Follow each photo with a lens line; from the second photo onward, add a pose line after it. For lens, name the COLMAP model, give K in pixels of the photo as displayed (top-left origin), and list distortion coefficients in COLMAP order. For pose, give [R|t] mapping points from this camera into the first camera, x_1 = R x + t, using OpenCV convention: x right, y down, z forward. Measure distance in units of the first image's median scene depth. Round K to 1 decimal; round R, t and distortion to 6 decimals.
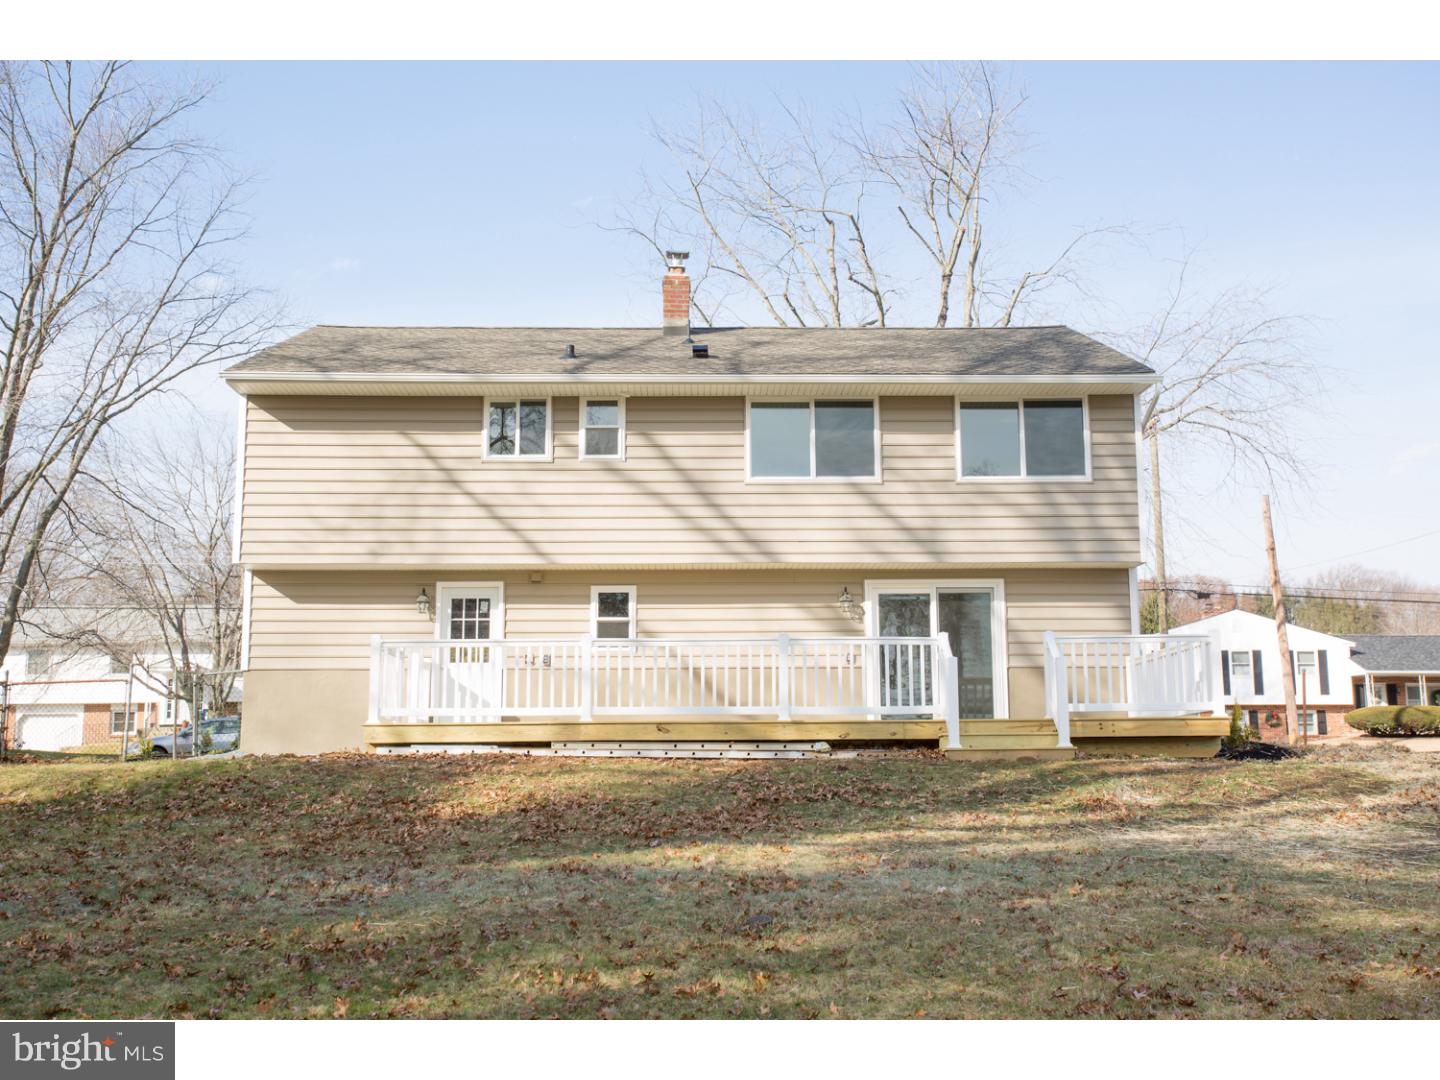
lens RADIAL K [[1587.1, 0, 722.0], [0, 1587.1, 539.4], [0, 0, 1]] dist [0.028840, 0.000000]
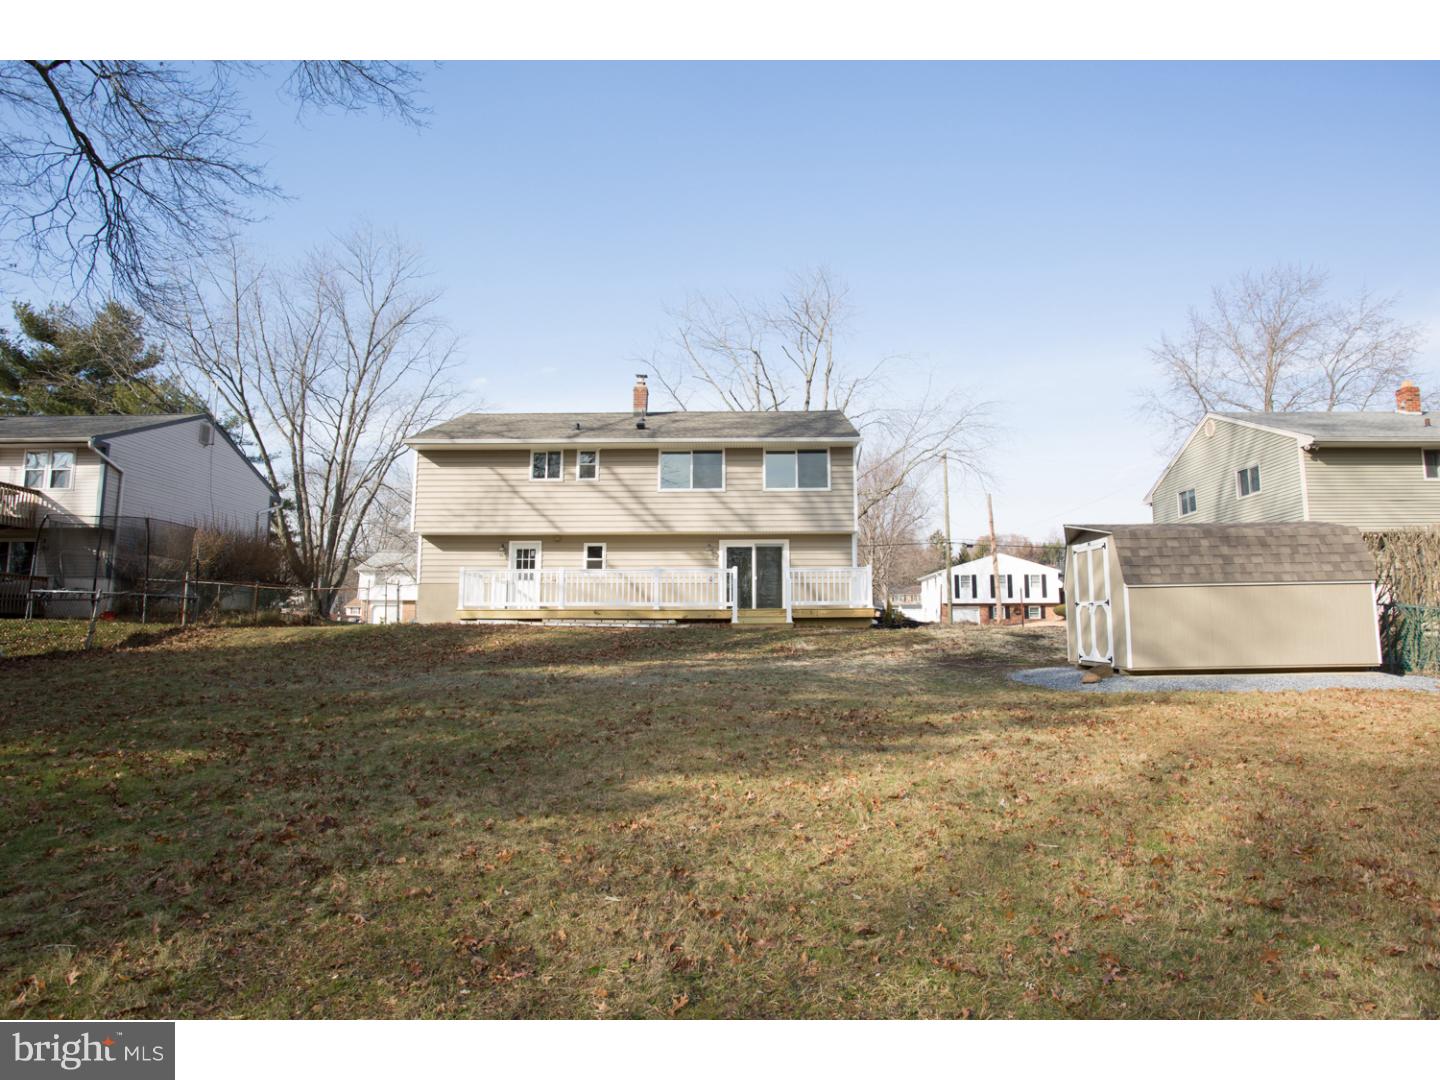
lens RADIAL K [[854.5, 0, 717.8], [0, 854.5, 540.1], [0, 0, 1]] dist [-0.077039, -0.000048]
pose [[0.998699, -0.000011, -0.050987, 0.144943], [0.001529, 0.999557, 0.029739, -0.006450], [0.050964, -0.029779, 0.998256, -0.078371]]
